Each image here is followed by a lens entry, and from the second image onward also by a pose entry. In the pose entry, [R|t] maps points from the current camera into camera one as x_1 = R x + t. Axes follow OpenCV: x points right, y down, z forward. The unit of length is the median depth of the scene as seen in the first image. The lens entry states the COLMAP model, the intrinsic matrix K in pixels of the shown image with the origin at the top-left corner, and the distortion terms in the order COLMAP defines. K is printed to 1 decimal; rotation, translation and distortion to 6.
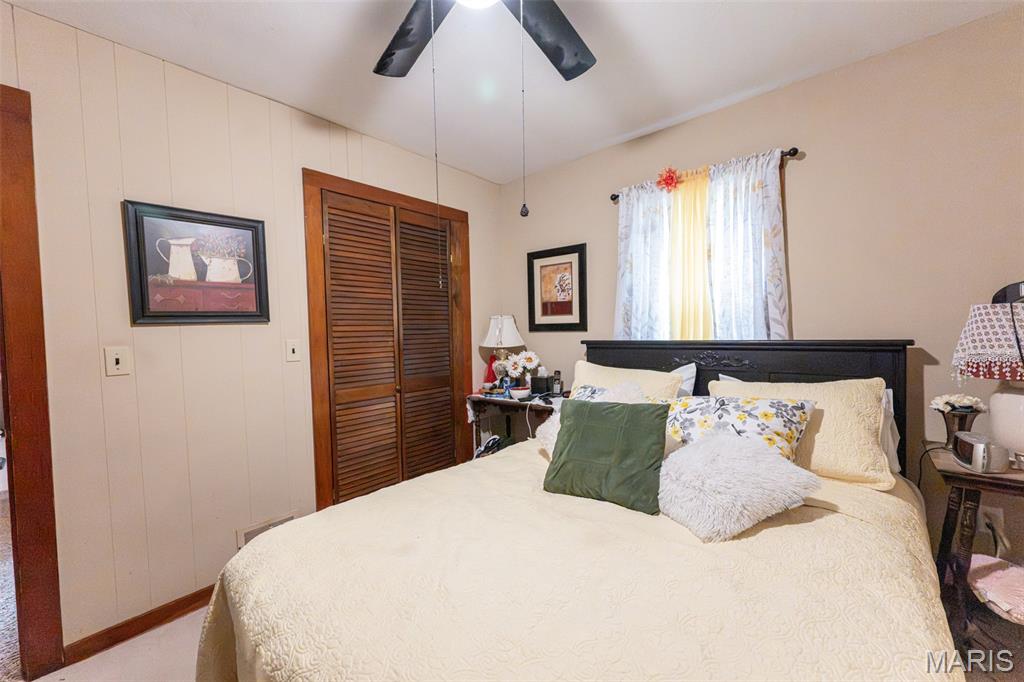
lens RADIAL K [[400.1, 0, 513.3], [0, 400.1, 344.0], [0, 0, 1]] dist [0.003450, -0.000391]
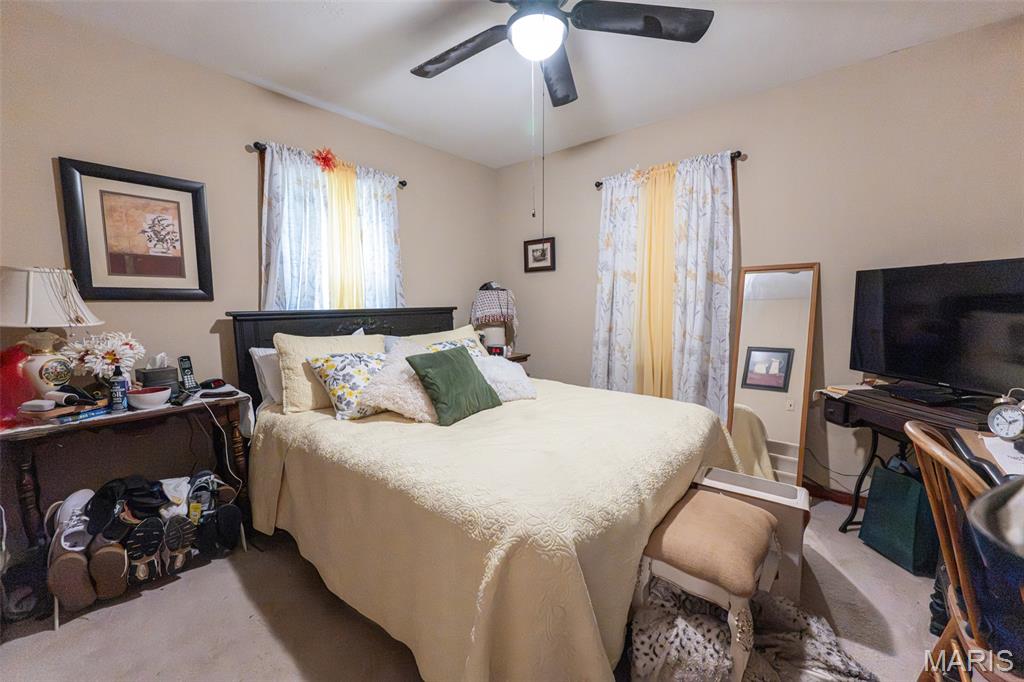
lens RADIAL K [[400.1, 0, 504.9], [0, 400.1, 343.1], [0, 0, 1]] dist [0.003450, -0.000391]
pose [[0.012521, -0.078426, 0.996841, -0.579851], [0.045499, 0.995932, 0.077783, 0.014770], [-0.998886, 0.044381, 0.016038, 0.423988]]
